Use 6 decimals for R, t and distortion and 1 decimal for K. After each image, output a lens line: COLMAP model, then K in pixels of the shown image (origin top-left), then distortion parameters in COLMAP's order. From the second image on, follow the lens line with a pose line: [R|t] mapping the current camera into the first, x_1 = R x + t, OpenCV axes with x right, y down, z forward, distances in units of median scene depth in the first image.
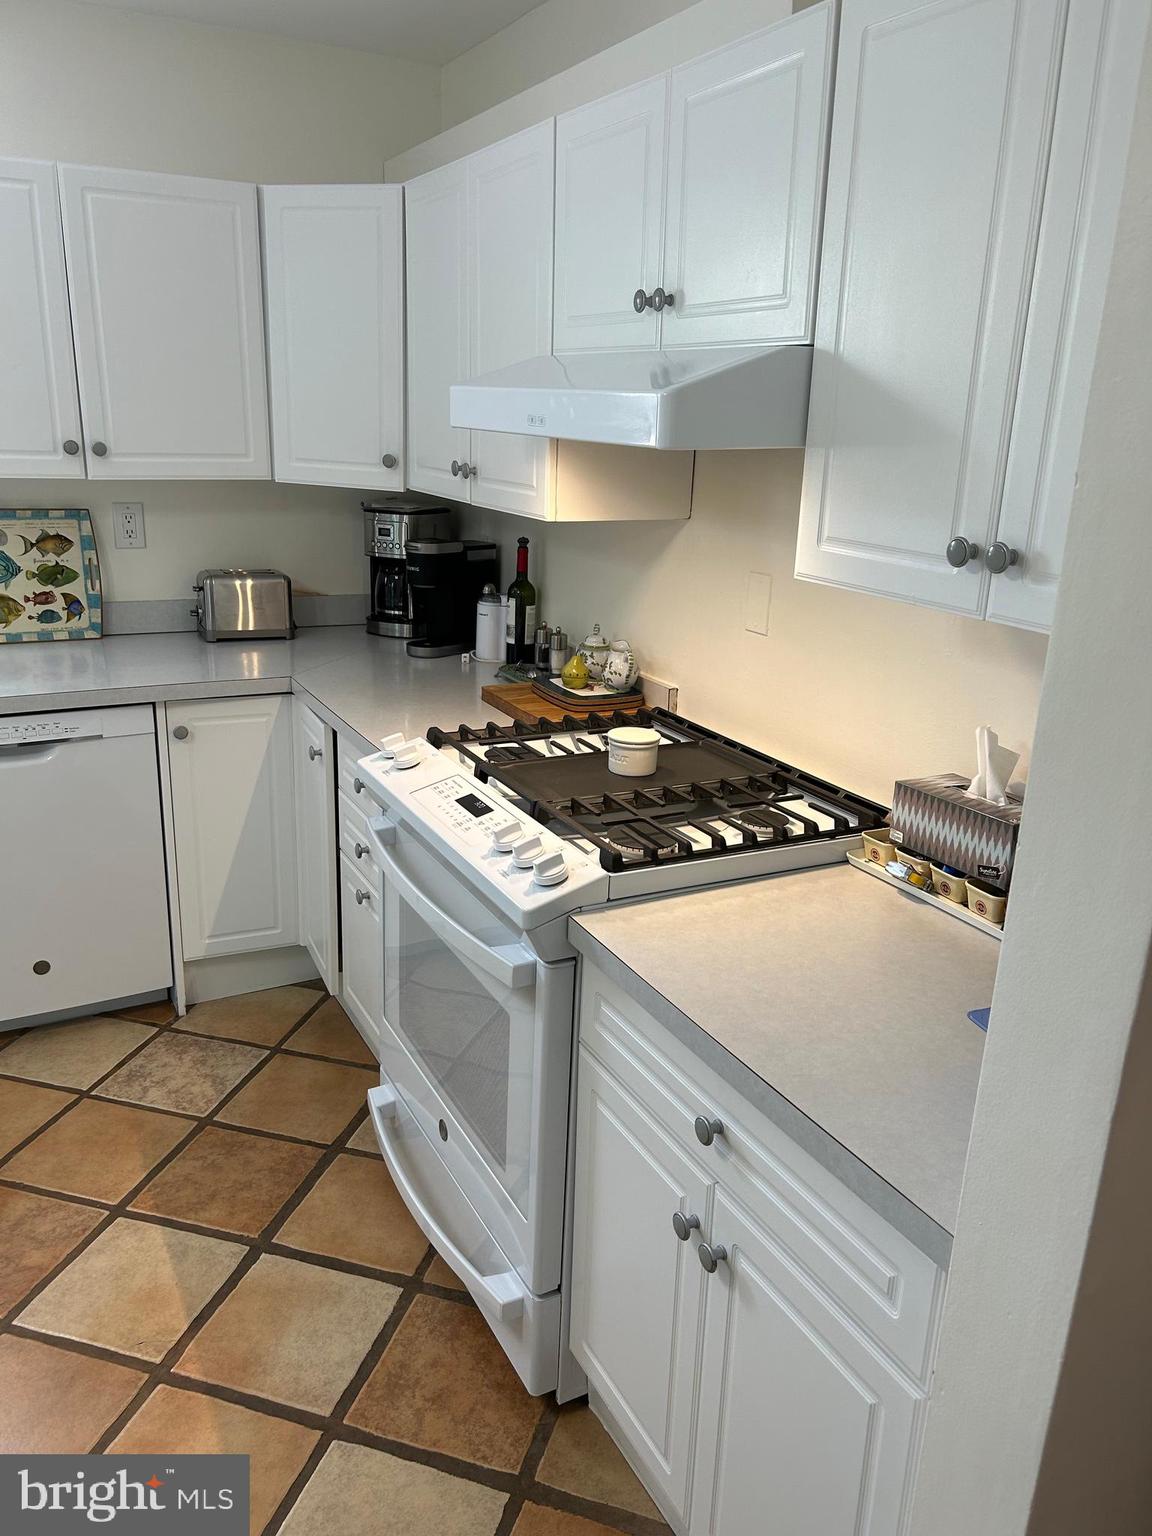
lens RADIAL K [[1143.7, 0, 576.0], [0, 1143.7, 768.0], [0, 0, 1]] dist [0.023423, -0.028304]
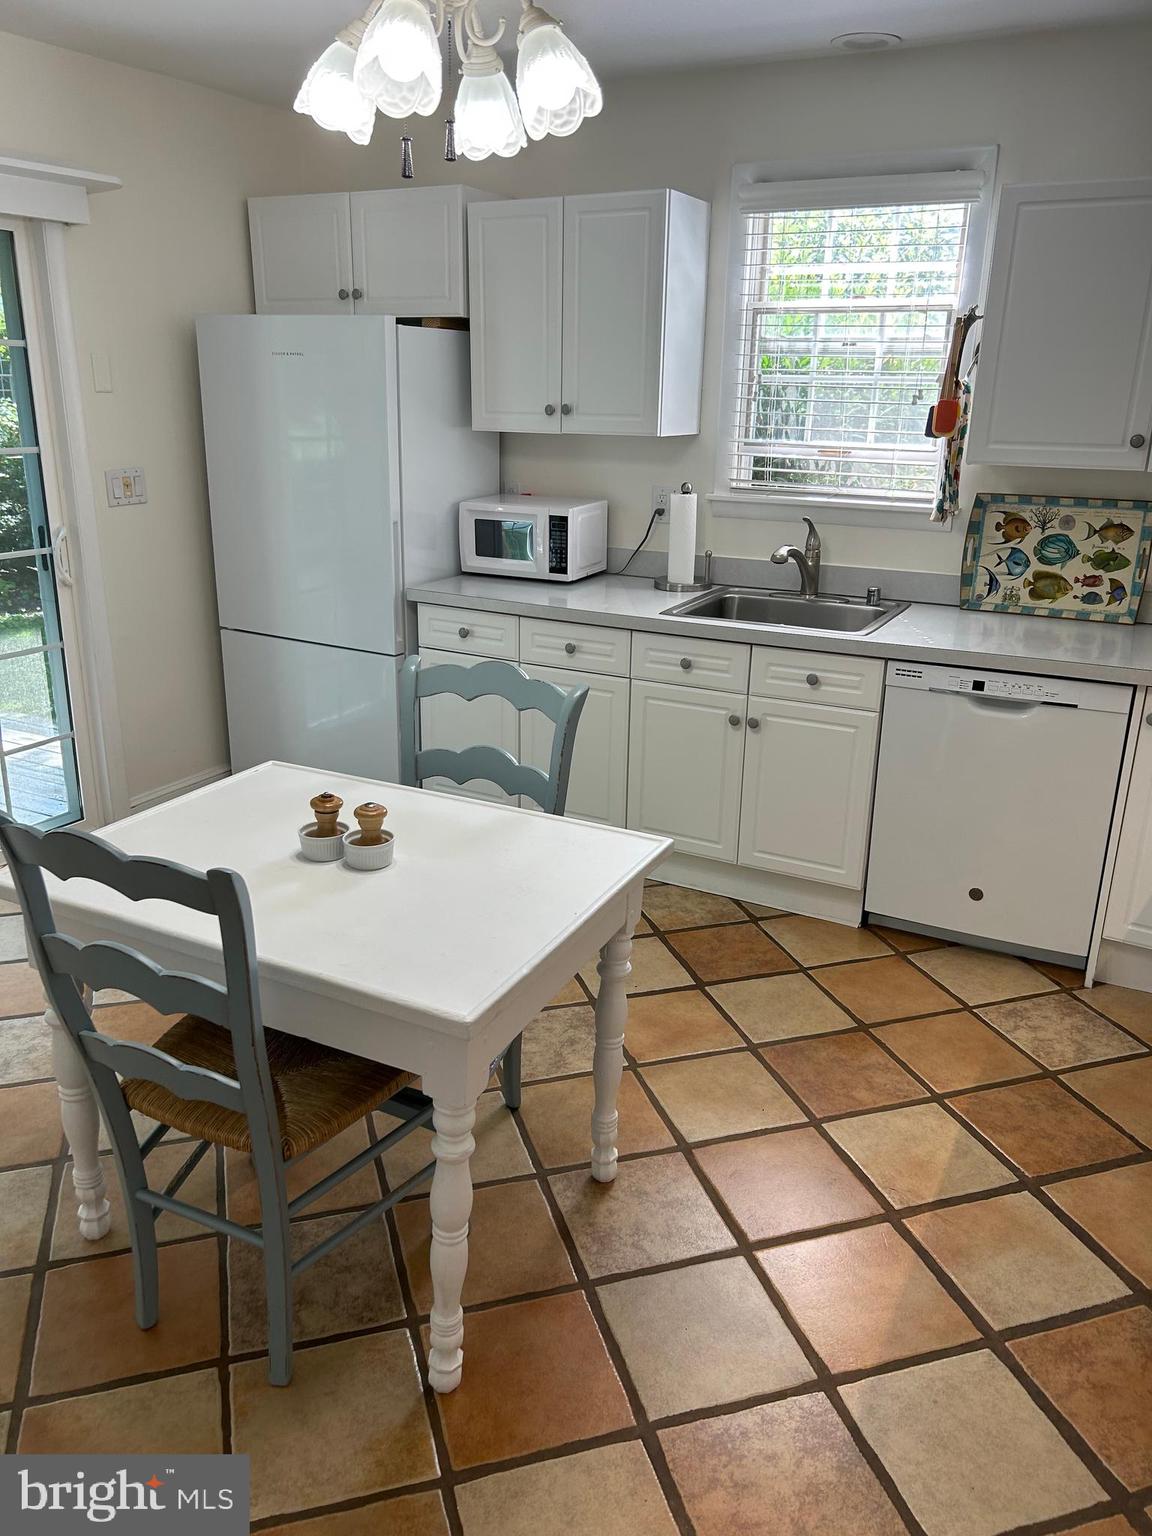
lens RADIAL K [[1143.7, 0, 576.0], [0, 1143.7, 768.0], [0, 0, 1]] dist [0.023423, -0.028304]
pose [[0.562176, 0.233368, -0.793409, 0.177508], [-0.236223, 0.964705, 0.116375, 0.012438], [0.792564, 0.121998, 0.597461, -0.014431]]
